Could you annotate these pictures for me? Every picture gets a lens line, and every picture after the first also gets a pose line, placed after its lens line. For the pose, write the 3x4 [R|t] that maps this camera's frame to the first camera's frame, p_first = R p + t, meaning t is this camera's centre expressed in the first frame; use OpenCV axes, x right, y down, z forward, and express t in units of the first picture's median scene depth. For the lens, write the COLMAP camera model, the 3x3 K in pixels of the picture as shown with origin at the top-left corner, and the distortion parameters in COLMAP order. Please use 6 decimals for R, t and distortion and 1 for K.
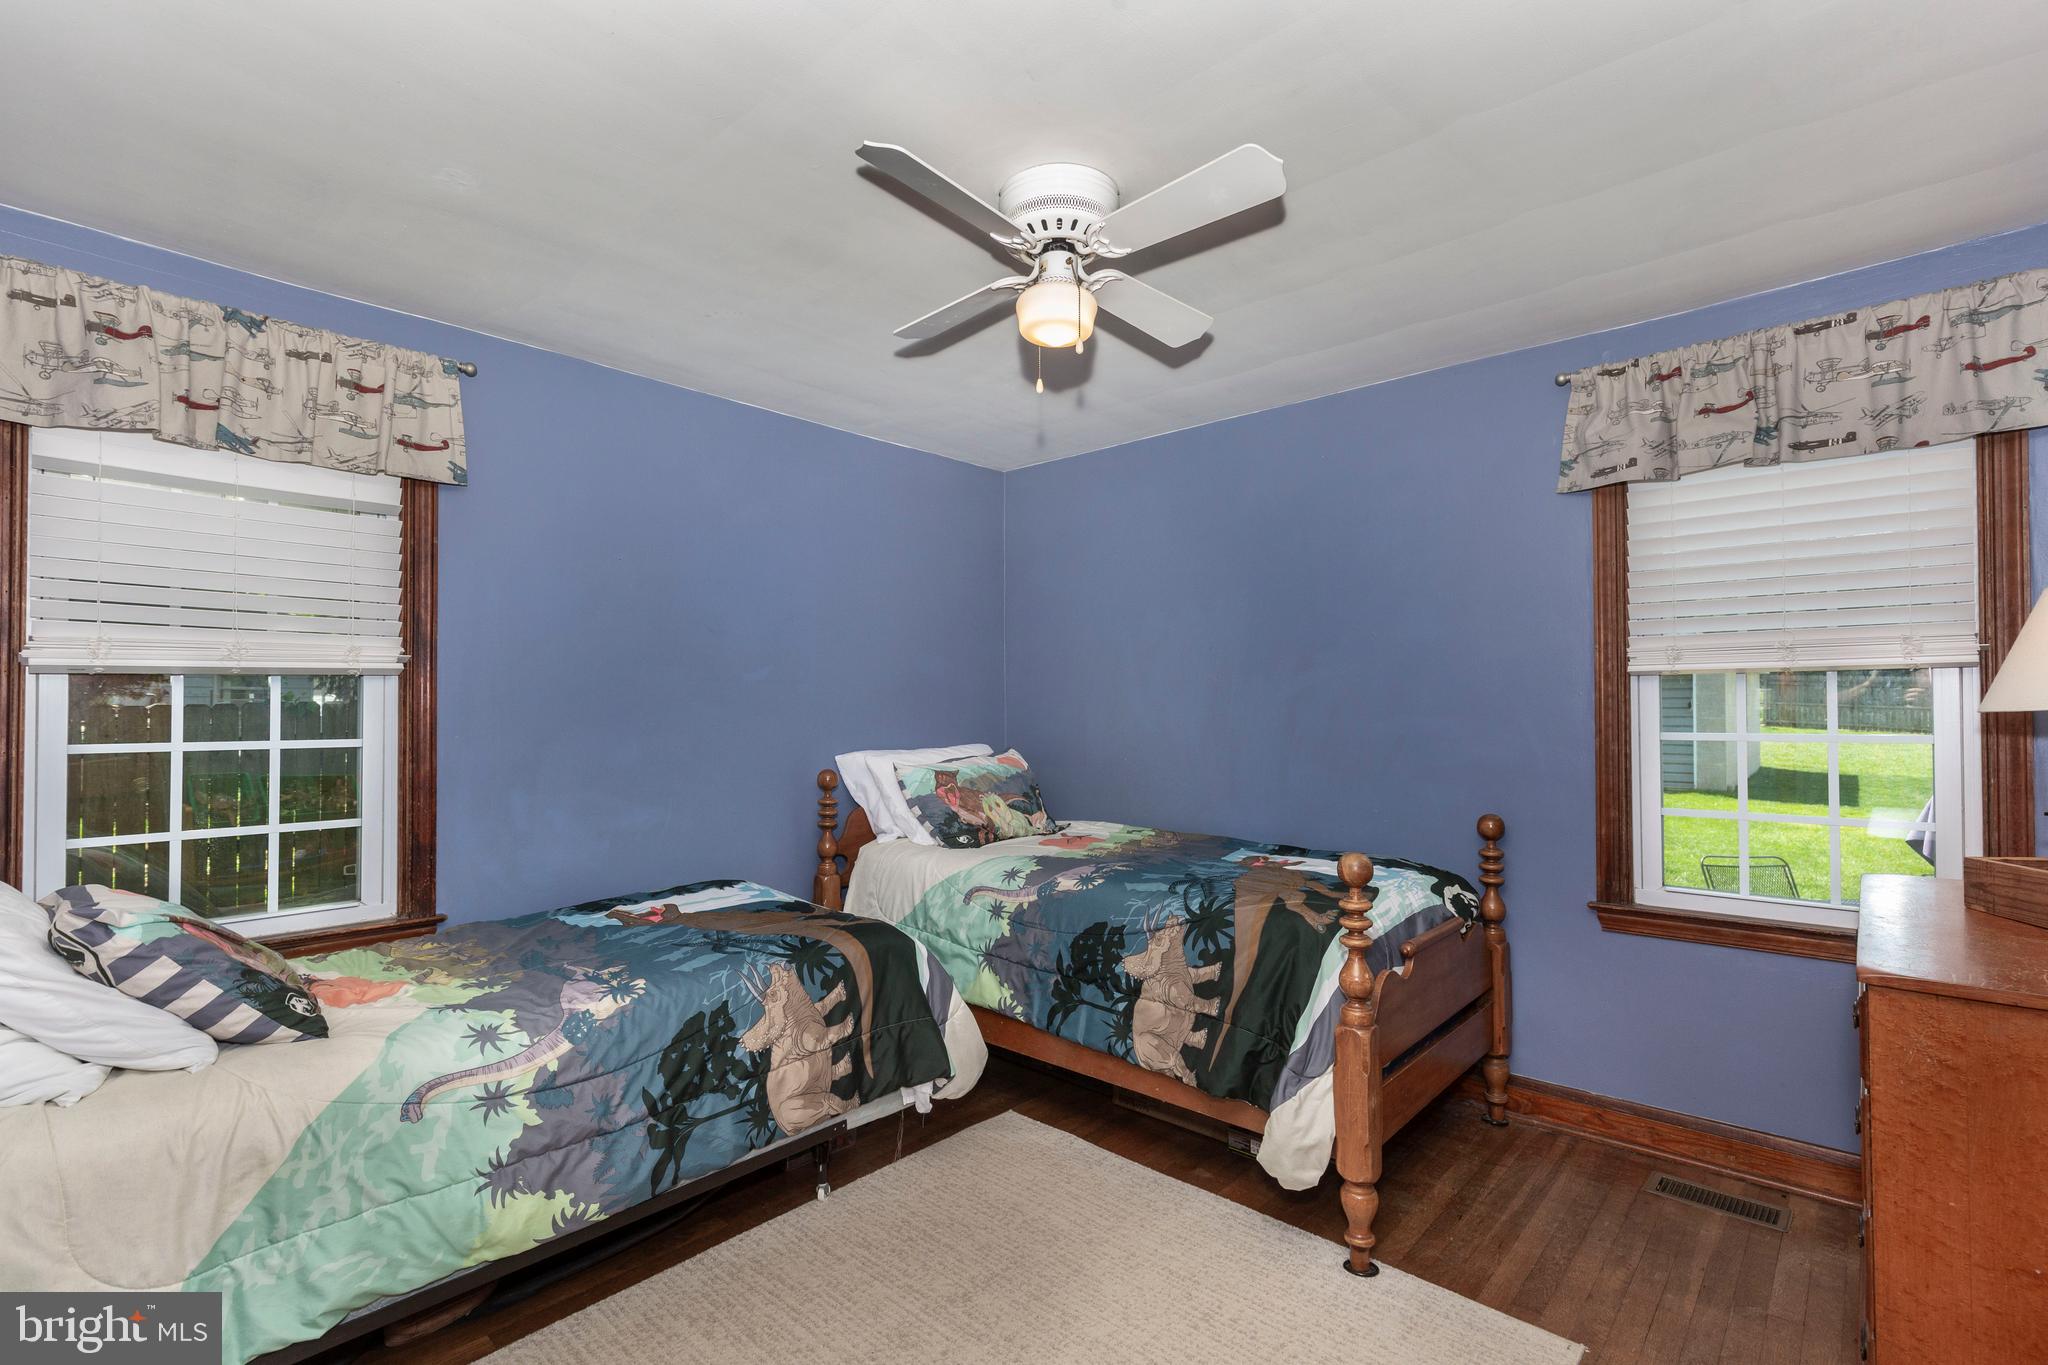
lens RADIAL K [[953.6, 0, 1026.6], [0, 953.6, 698.4], [0, 0, 1]] dist [-0.000525, 0.000127]
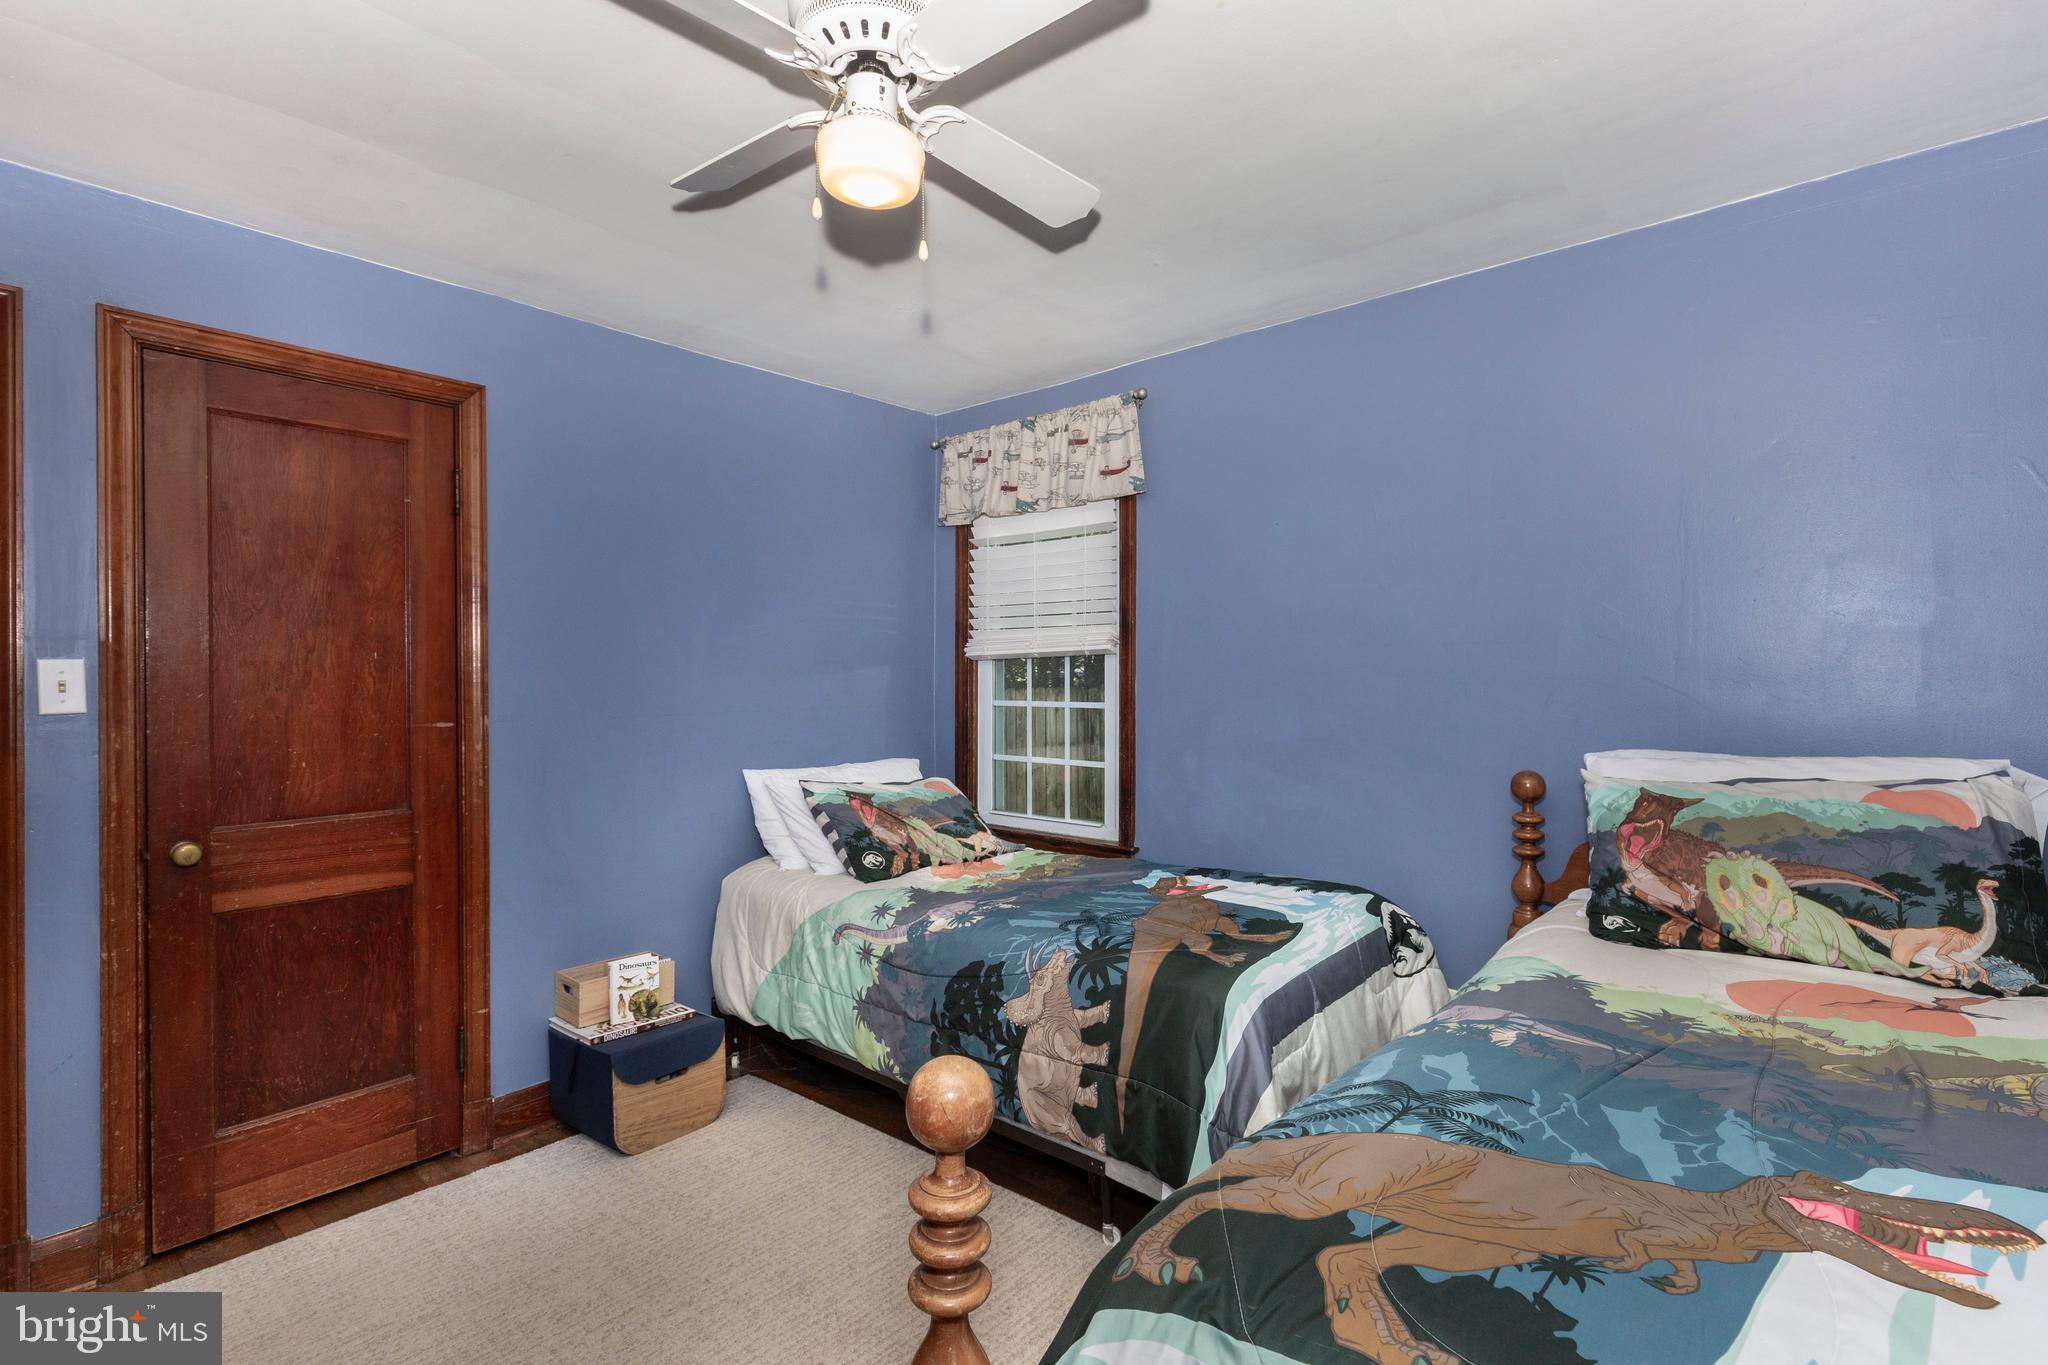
lens RADIAL K [[944.5, 0, 1029.8], [0, 944.5, 684.0], [0, 0, 1]] dist [-0.000368, -0.000565]
pose [[0.008875, 0.008529, -0.999924, 0.659675], [0.014395, 0.999859, 0.008656, 0.004061], [0.999857, -0.014471, 0.008751, 0.941585]]
